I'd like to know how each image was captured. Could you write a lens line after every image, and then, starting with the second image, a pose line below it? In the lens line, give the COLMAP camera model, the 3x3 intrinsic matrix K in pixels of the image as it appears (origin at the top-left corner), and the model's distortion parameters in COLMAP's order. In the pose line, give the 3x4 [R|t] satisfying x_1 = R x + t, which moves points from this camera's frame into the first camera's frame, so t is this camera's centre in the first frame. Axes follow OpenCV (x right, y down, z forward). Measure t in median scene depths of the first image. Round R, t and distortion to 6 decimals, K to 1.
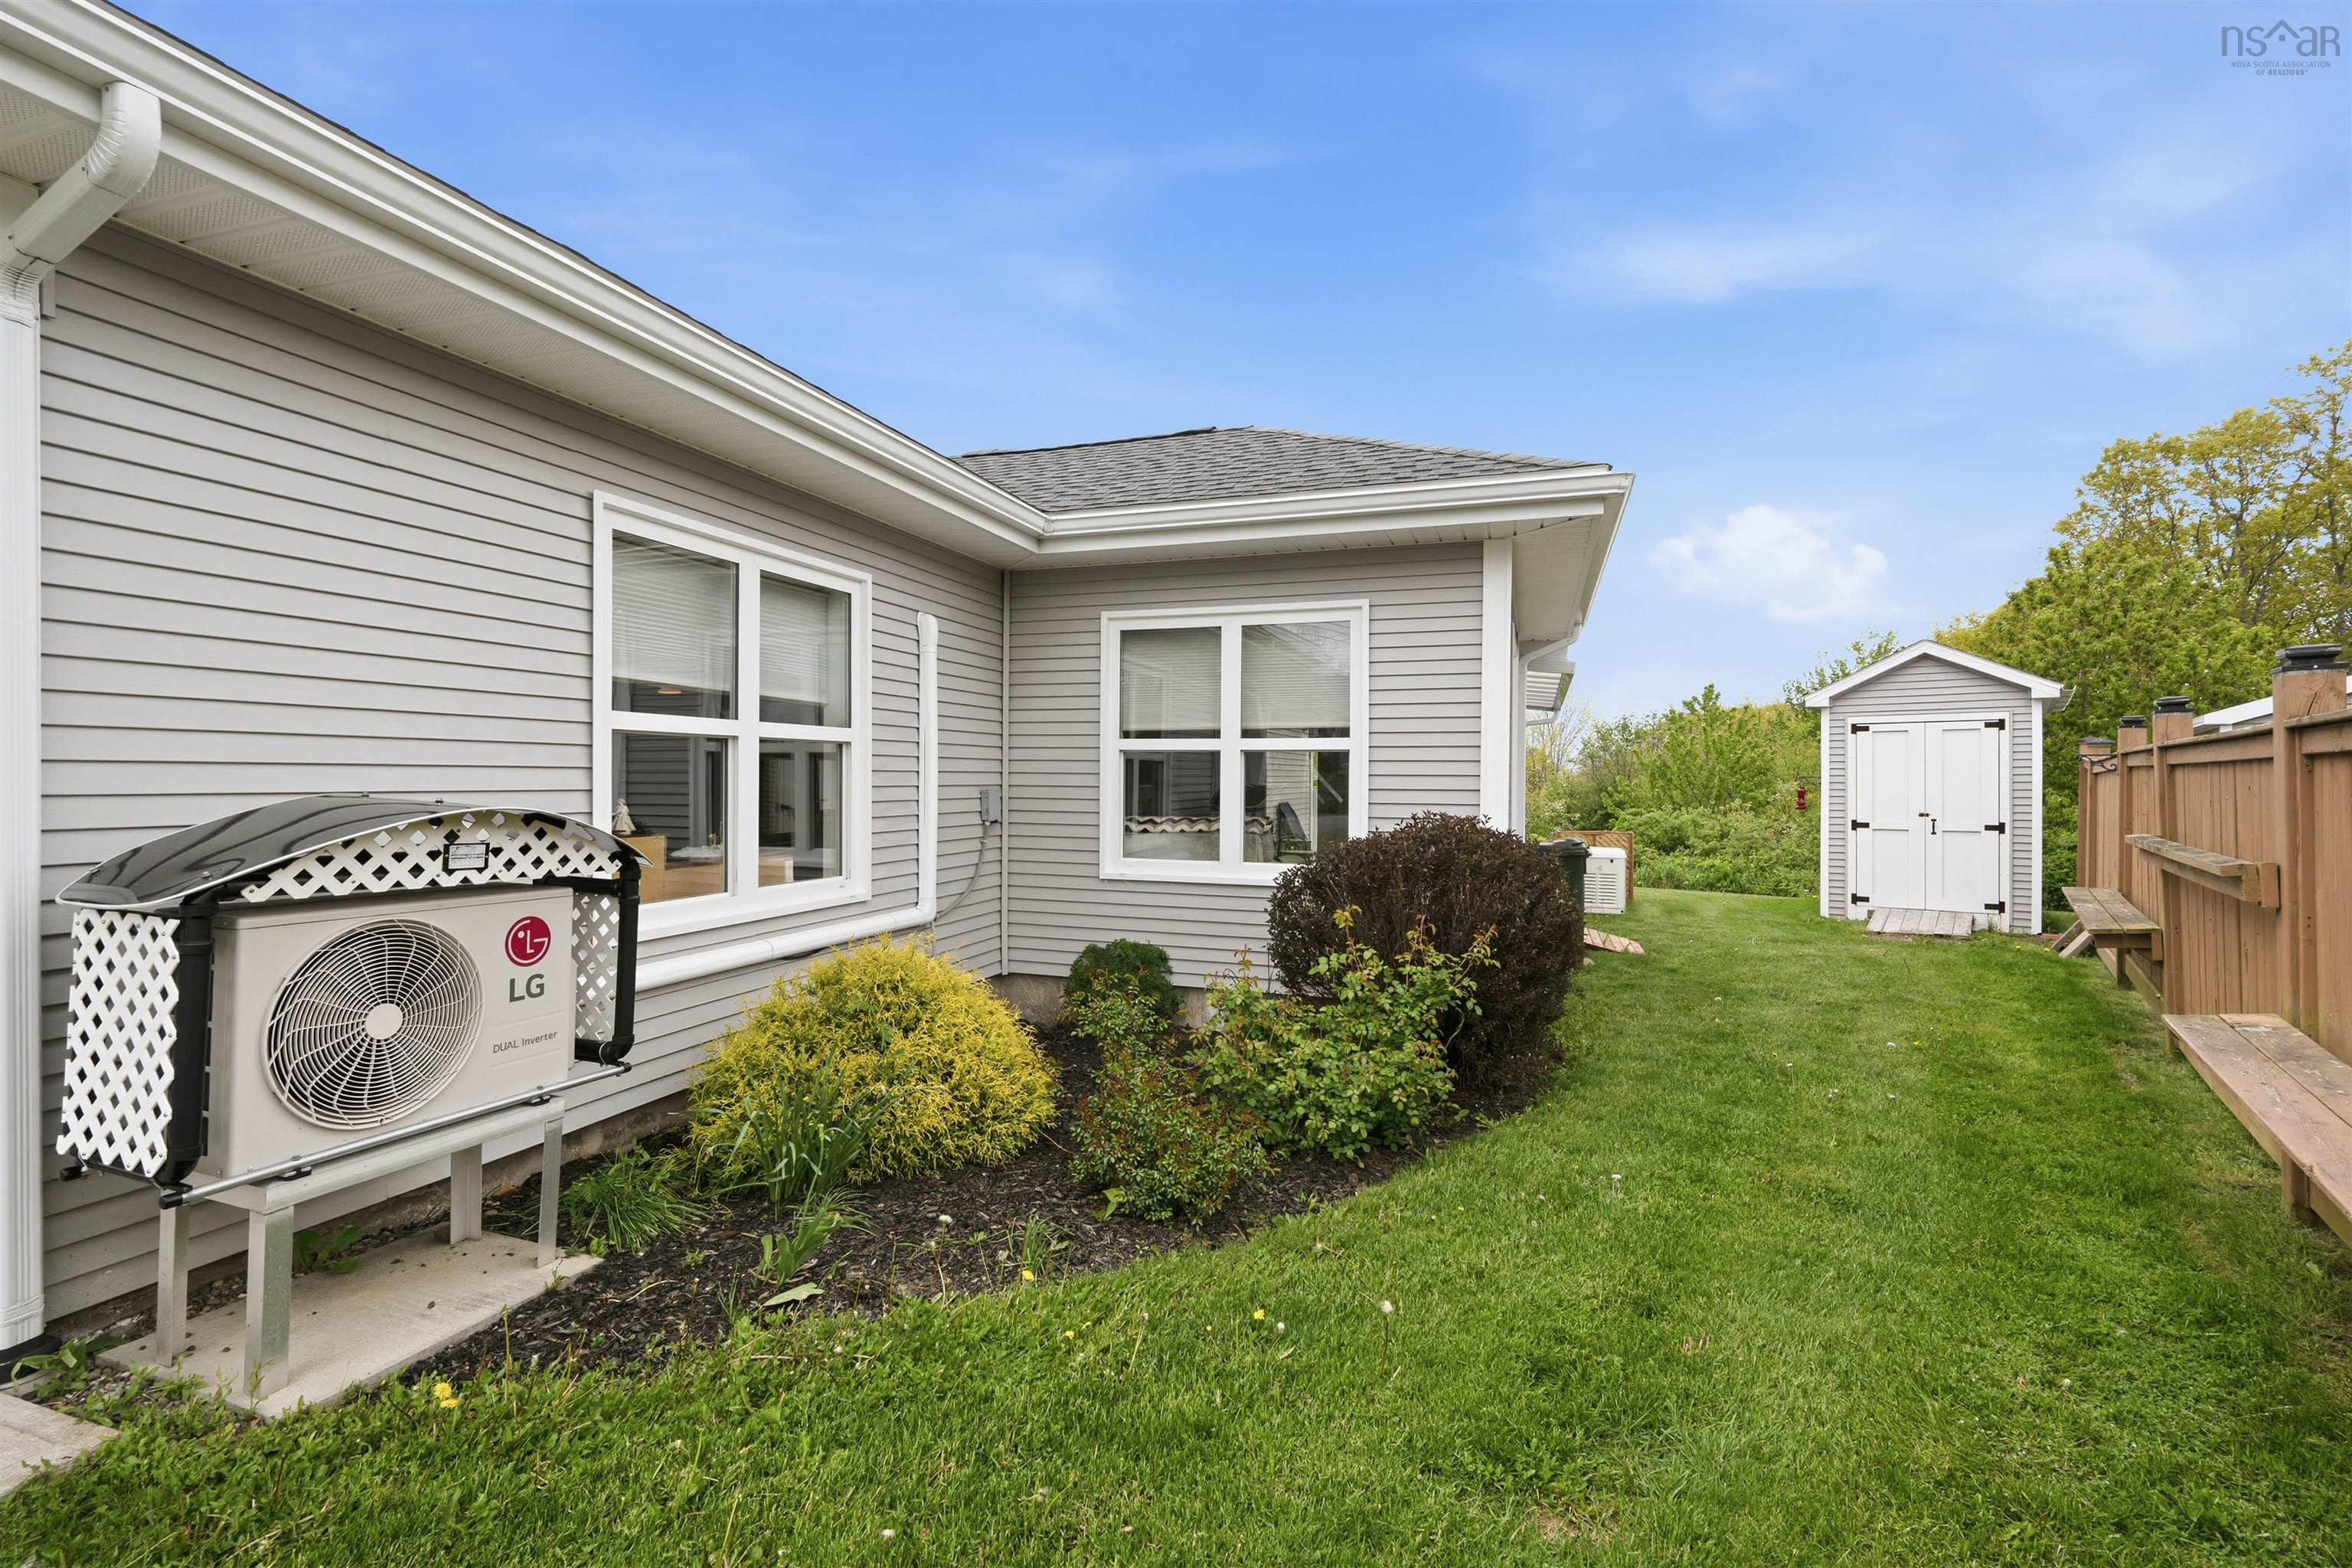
lens RADIAL K [[1053.4, 0, 1179.3], [0, 1053.4, 766.2], [0, 0, 1]] dist [0.000617, 0.000011]
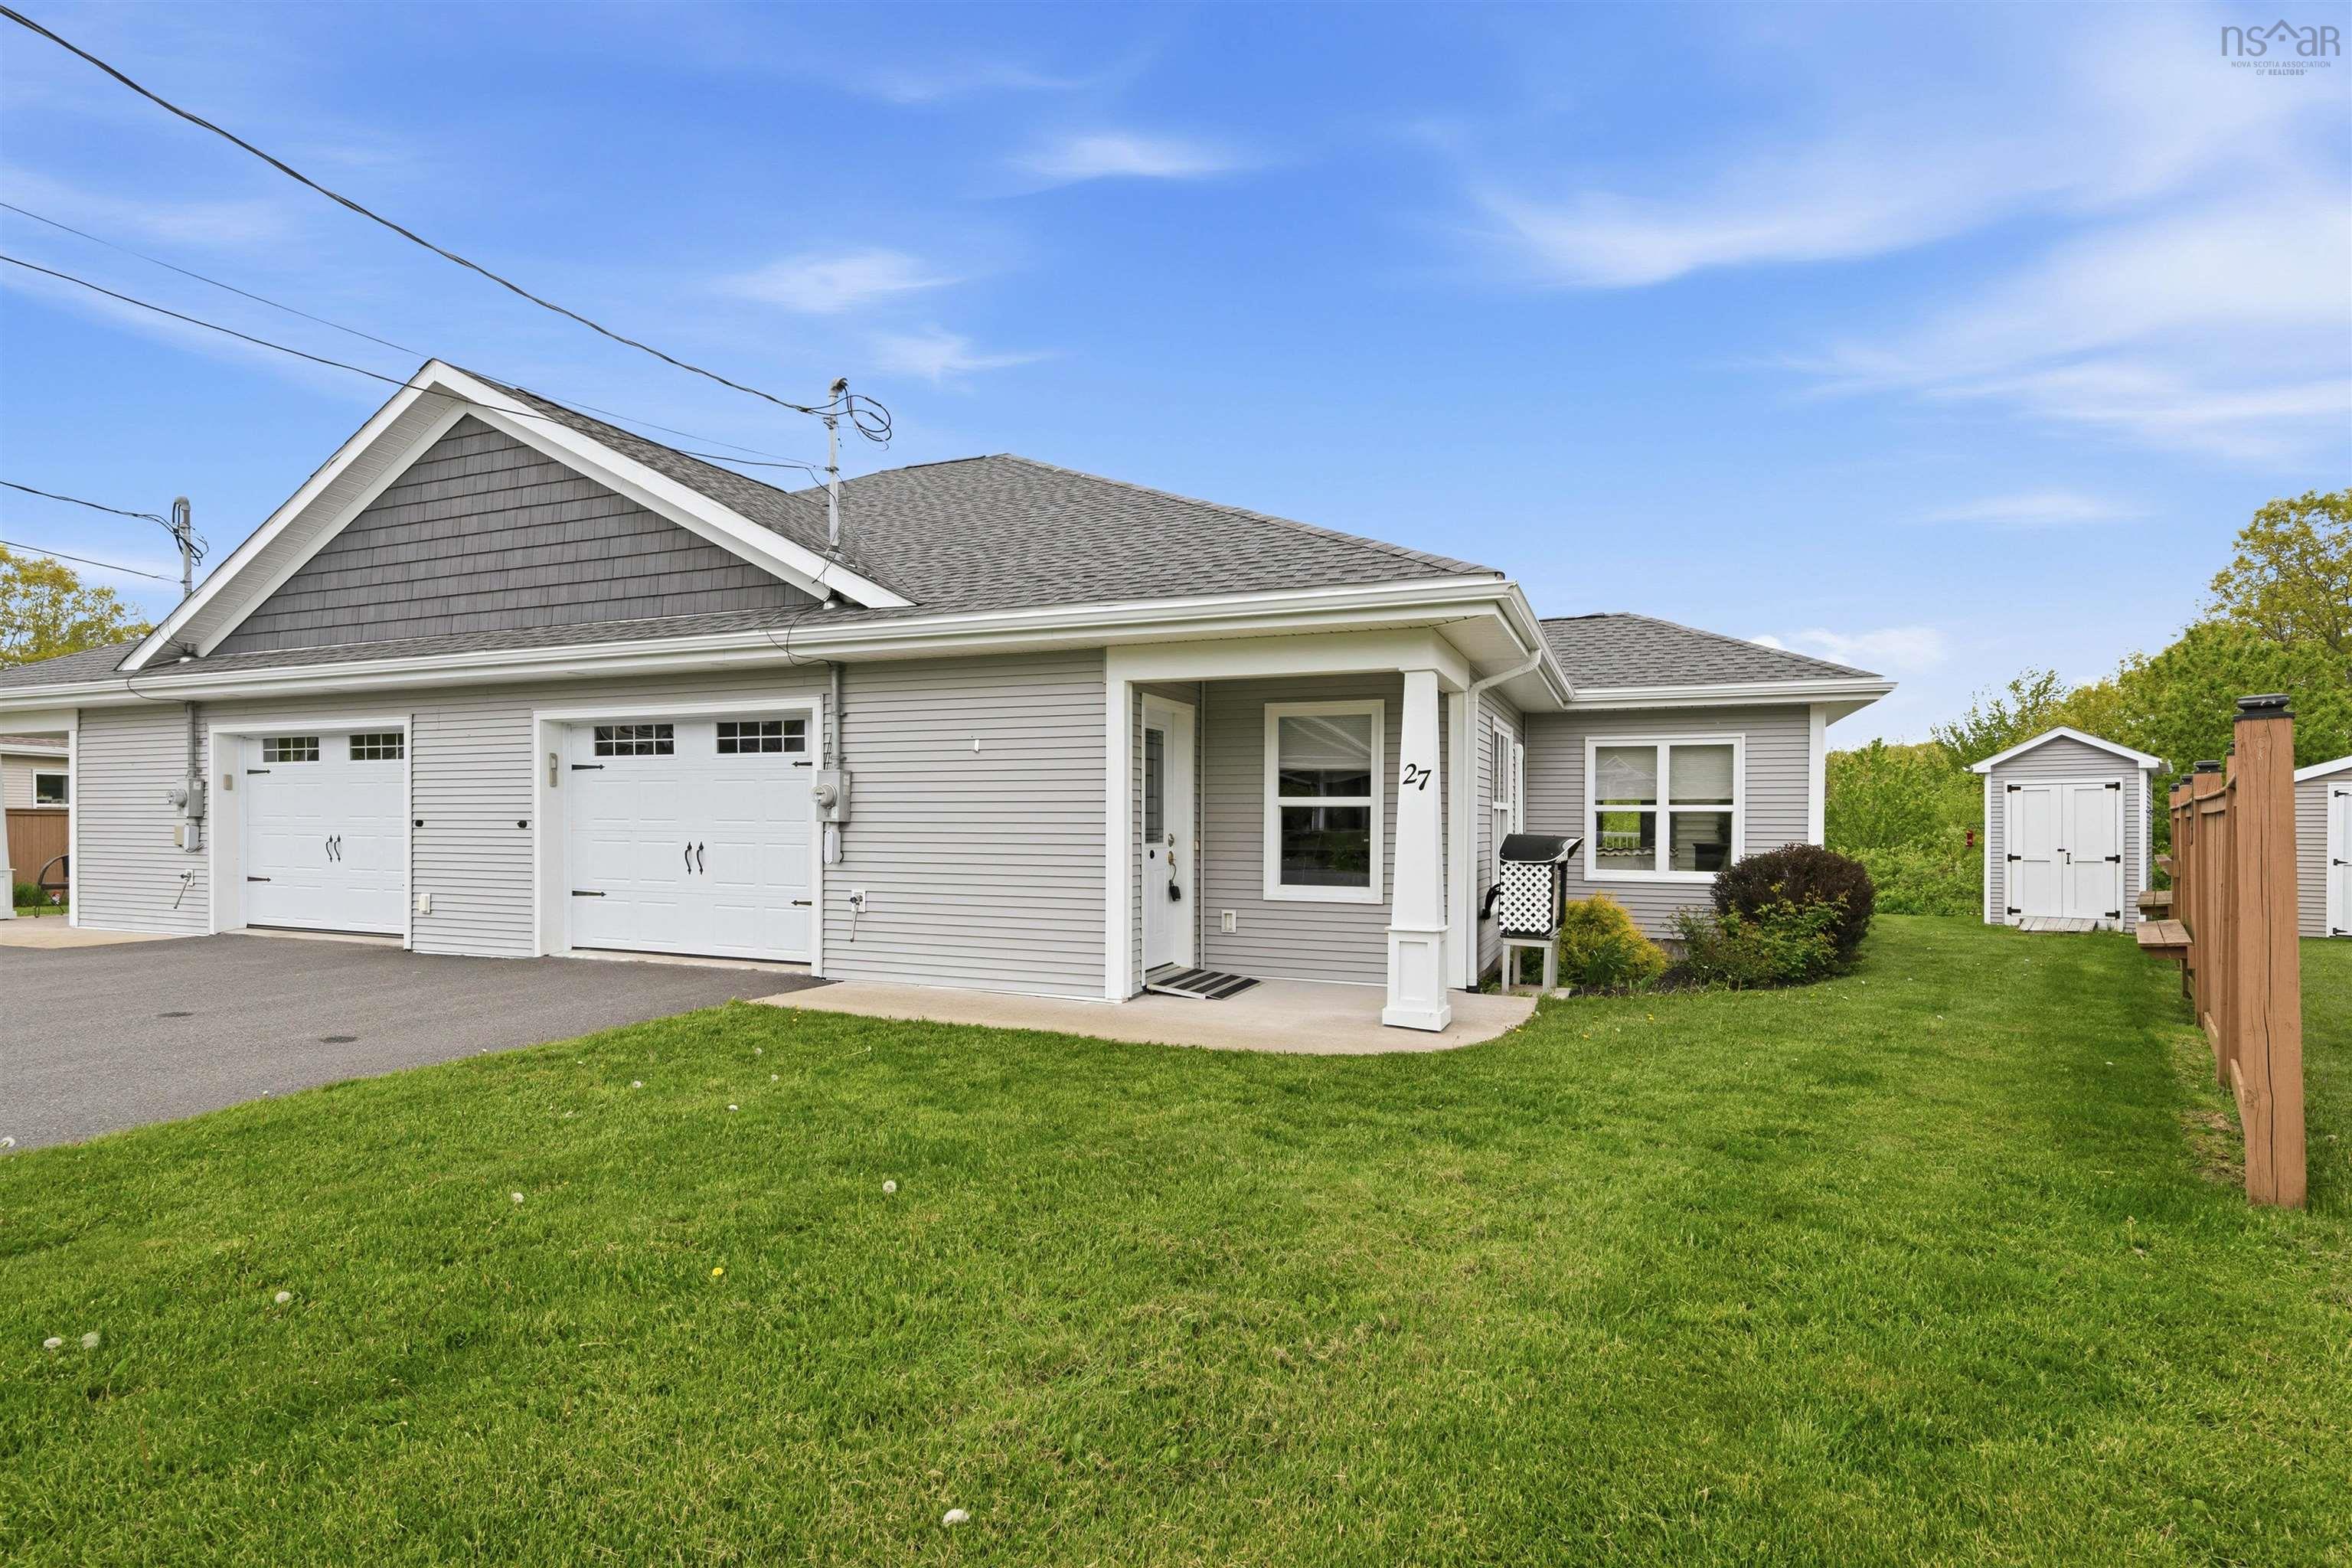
lens RADIAL K [[1136.3, 0, 1169.9], [0, 1136.3, 813.8], [0, 0, 1]] dist [-0.005715, -0.000142]
pose [[0.997564, -0.003354, -0.069679, -0.392667], [0.003555, 0.999990, 0.002763, -0.011346], [0.069669, -0.003003, 0.997566, -0.618330]]
